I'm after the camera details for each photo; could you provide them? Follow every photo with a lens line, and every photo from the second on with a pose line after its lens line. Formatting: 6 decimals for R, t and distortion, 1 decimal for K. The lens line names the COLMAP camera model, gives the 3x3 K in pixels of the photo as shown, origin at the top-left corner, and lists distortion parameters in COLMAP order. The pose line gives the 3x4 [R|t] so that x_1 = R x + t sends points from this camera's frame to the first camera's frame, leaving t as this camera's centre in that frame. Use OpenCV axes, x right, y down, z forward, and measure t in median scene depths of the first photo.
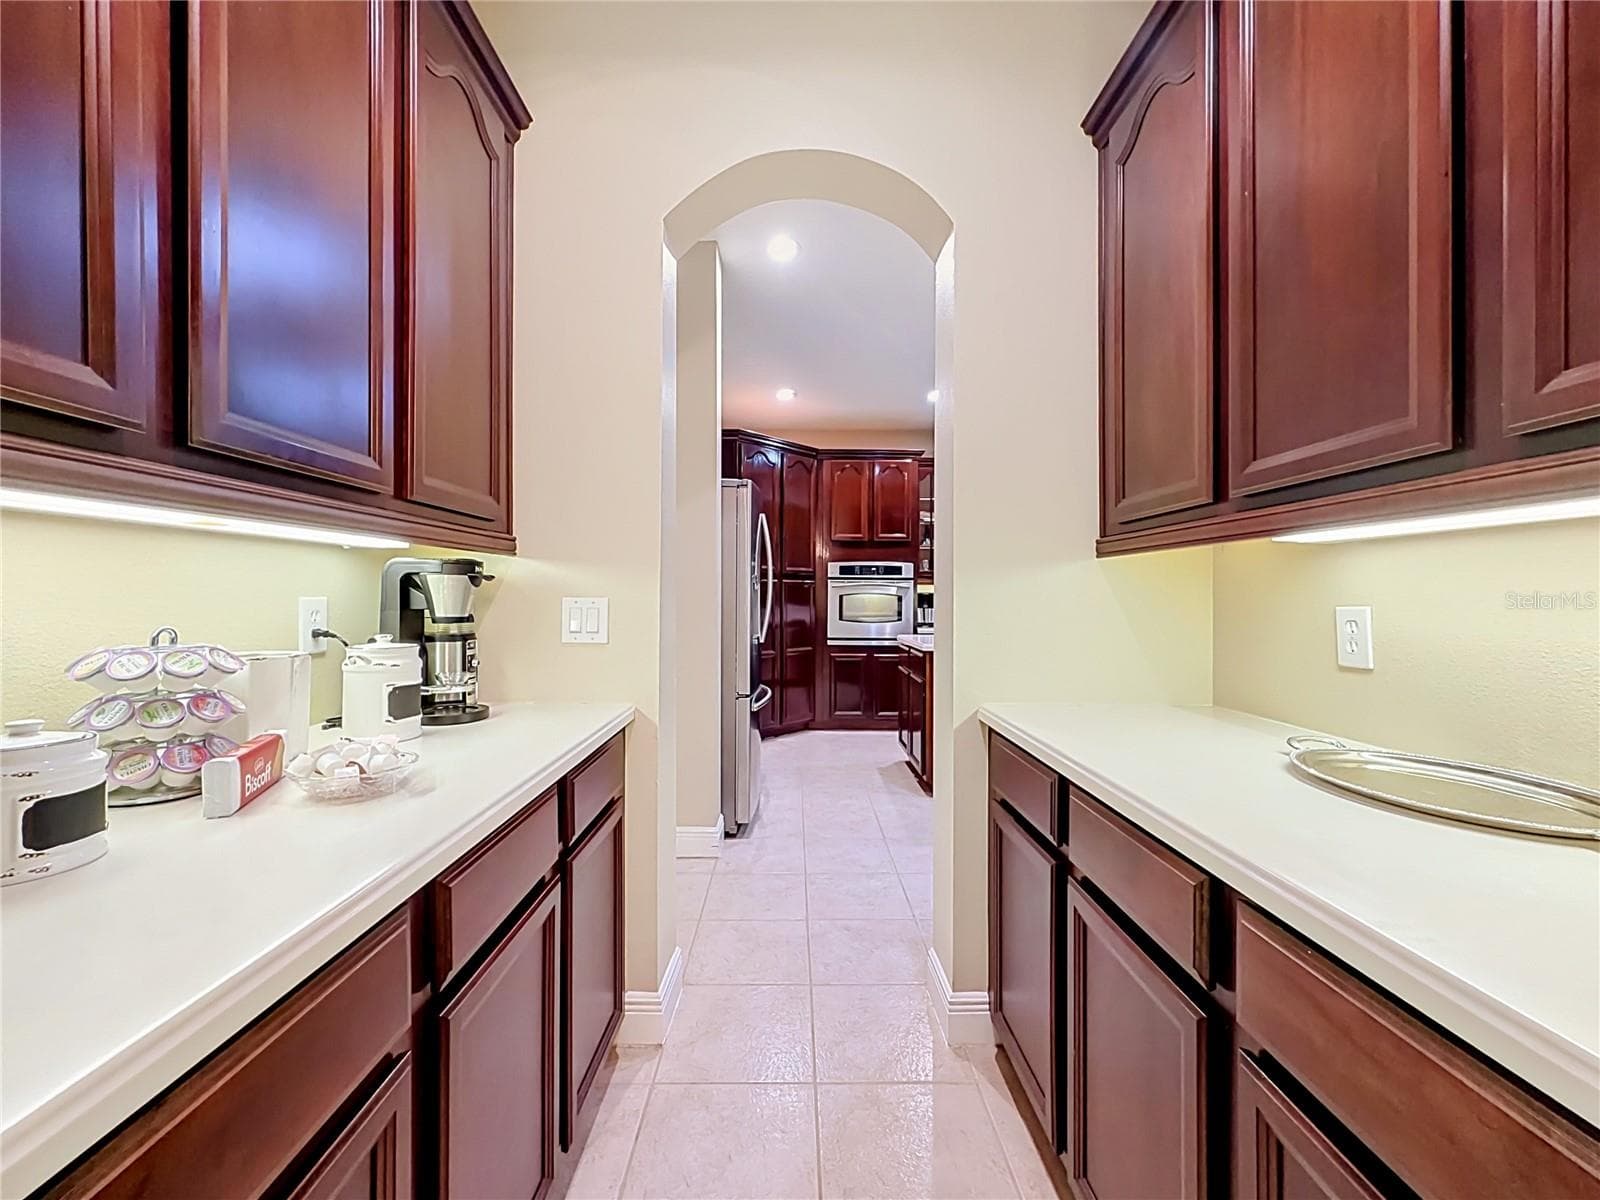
lens RADIAL K [[646.7, 0, 796.9], [0, 646.7, 592.9], [0, 0, 1]] dist [-0.003991, -0.000280]
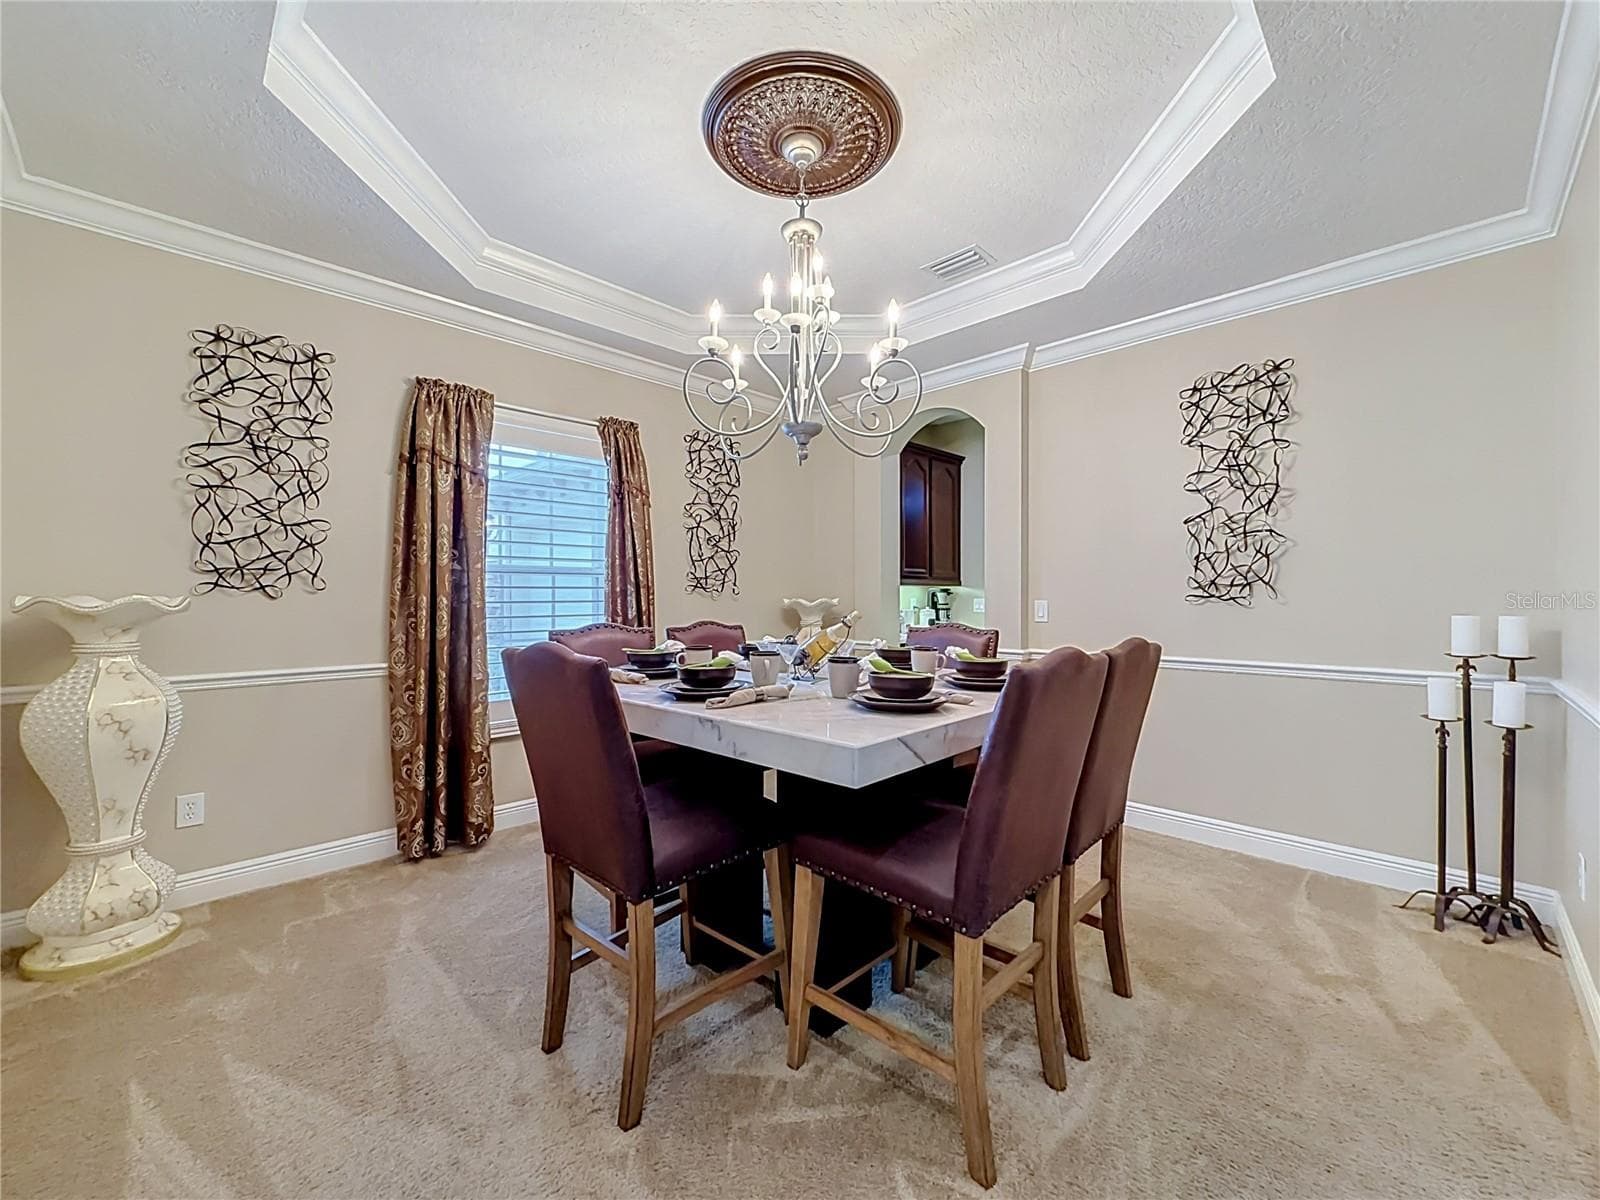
lens RADIAL K [[646.7, 0, 801.0], [0, 646.7, 598.2], [0, 0, 1]] dist [-0.003991, -0.000280]
pose [[0.702903, -0.003263, -0.711279, 2.196020], [0.003292, 0.999994, -0.001334, 0.010607], [0.711278, -0.001404, 0.702909, -3.154427]]
